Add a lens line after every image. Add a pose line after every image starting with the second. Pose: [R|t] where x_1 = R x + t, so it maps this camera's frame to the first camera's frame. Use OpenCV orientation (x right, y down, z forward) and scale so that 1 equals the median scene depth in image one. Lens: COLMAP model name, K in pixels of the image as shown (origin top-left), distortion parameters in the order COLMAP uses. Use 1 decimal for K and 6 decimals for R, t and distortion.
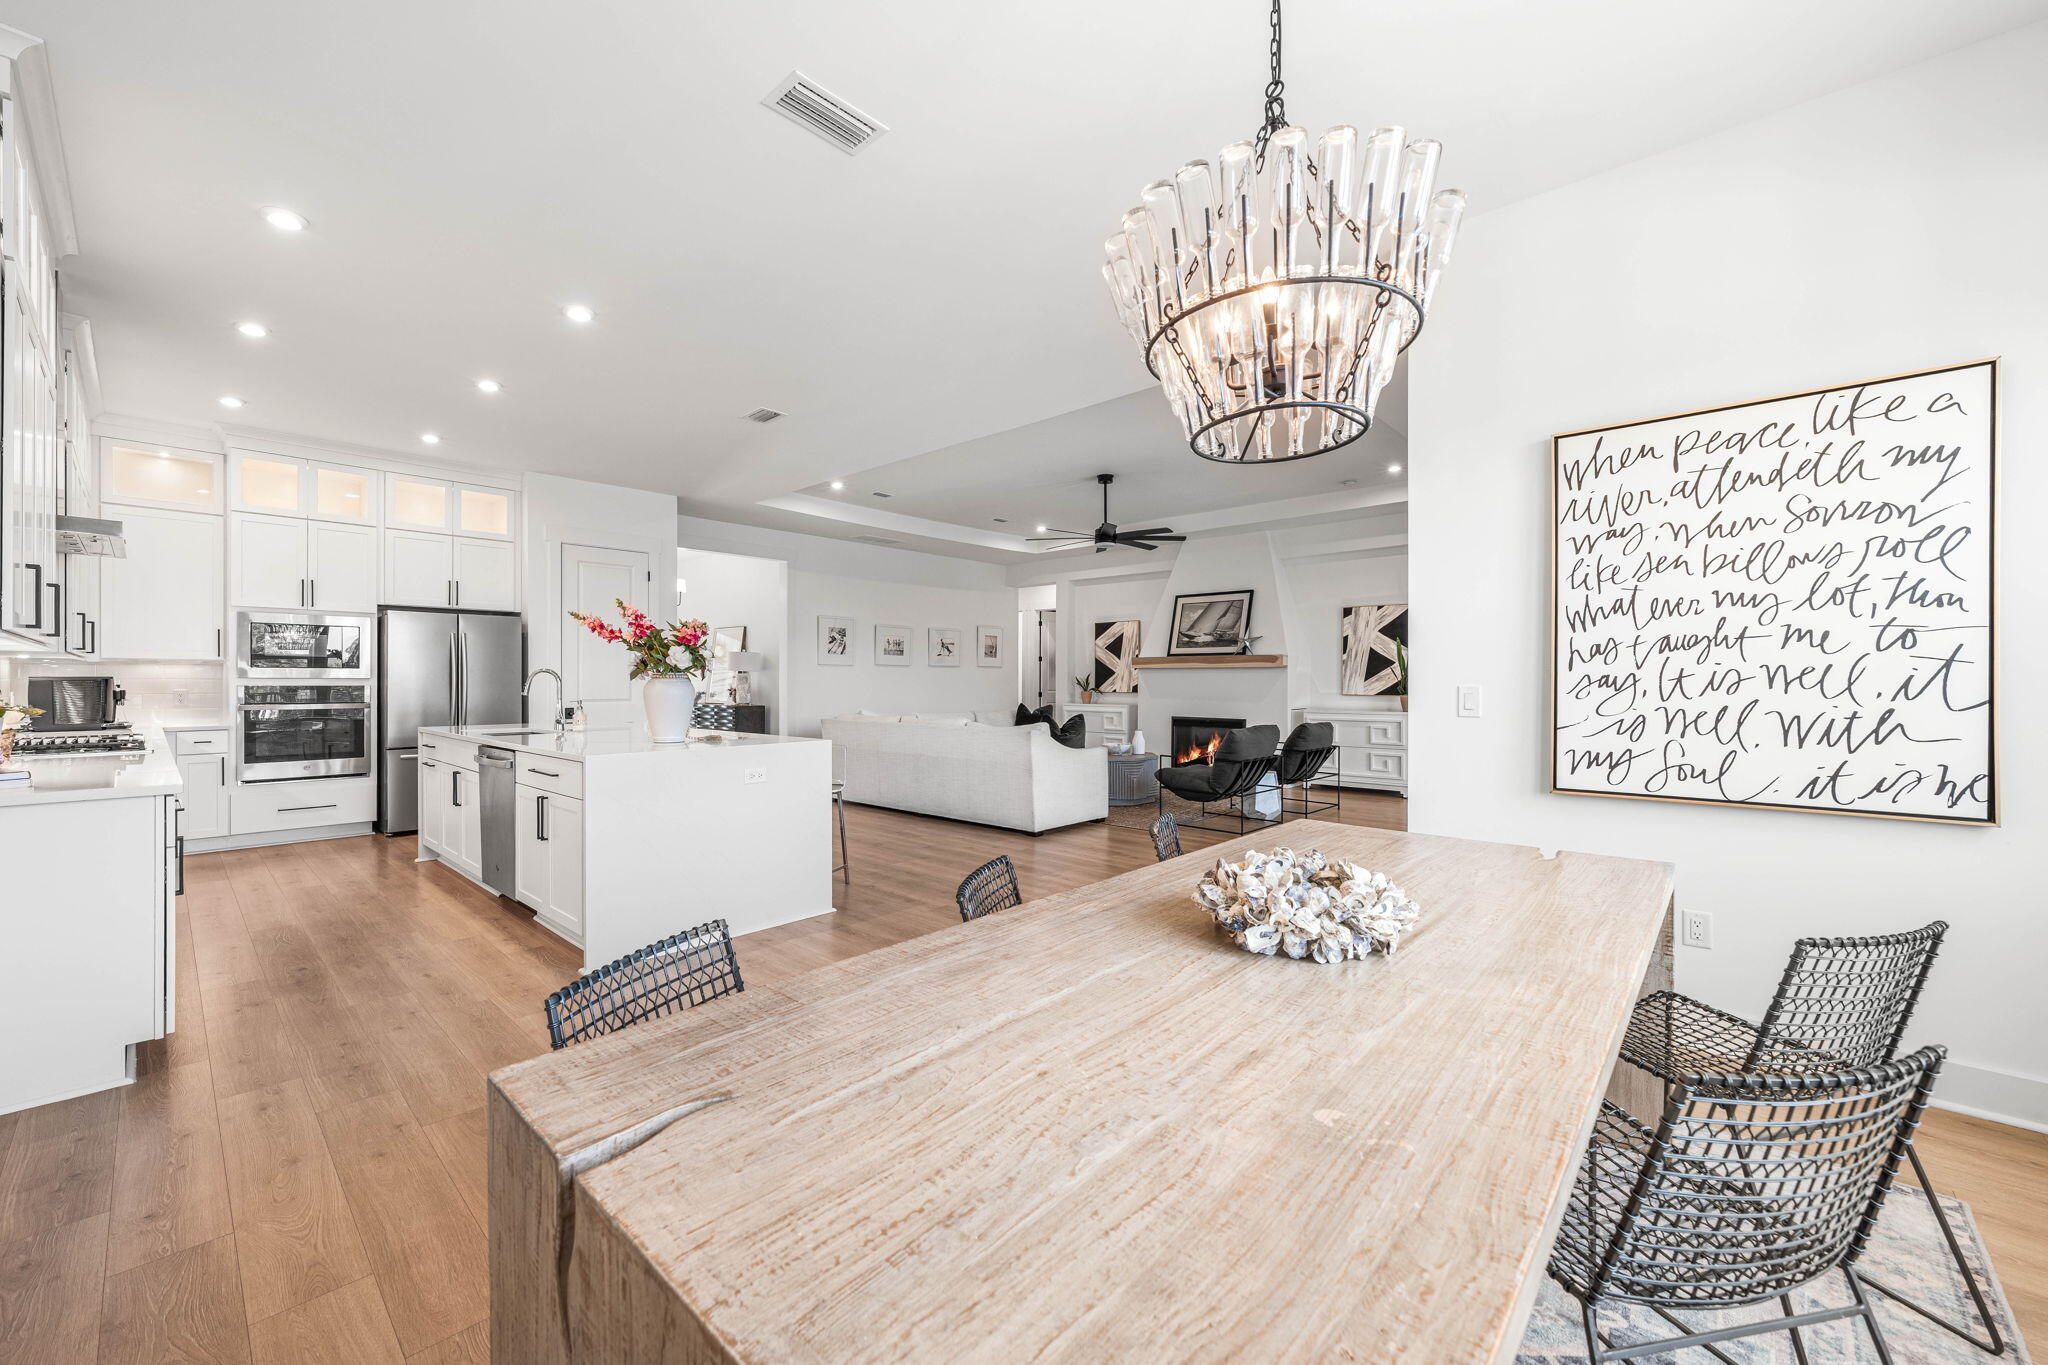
lens RADIAL K [[803.7, 0, 1023.8], [0, 803.7, 686.5], [0, 0, 1]] dist [-0.000657, -0.000096]
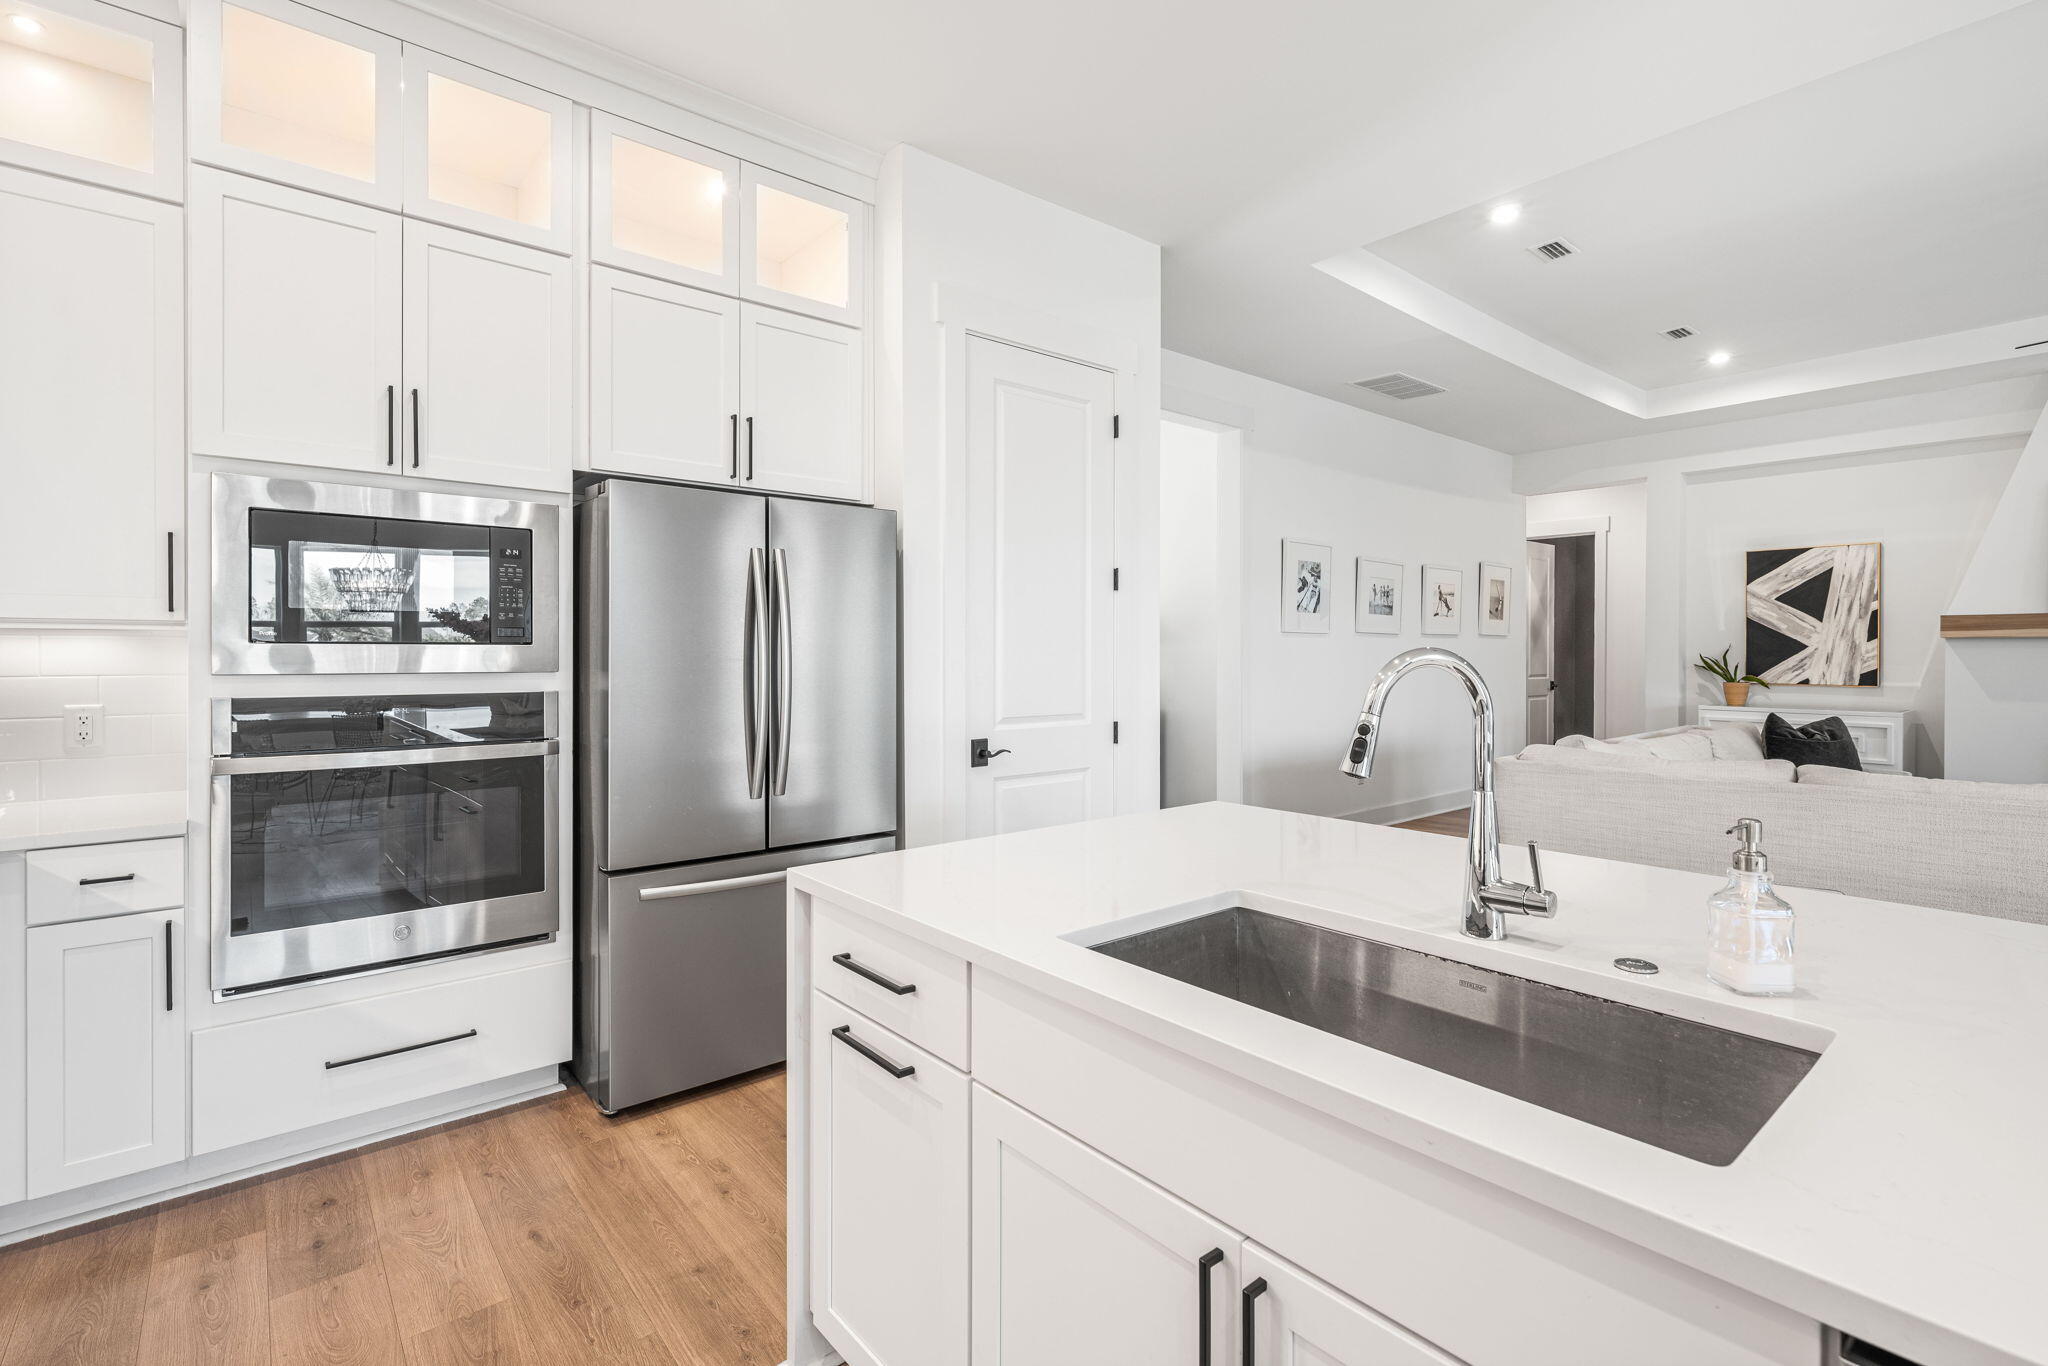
lens RADIAL K [[946.4, 0, 1023.7], [0, 946.4, 662.6], [0, 0, 1]] dist [0.000390, 0.000301]
pose [[0.990190, -0.000111, -0.139726, -0.577470], [0.000279, 0.999999, 0.001188, -0.015194], [0.139726, -0.001215, 0.990189, 0.641587]]
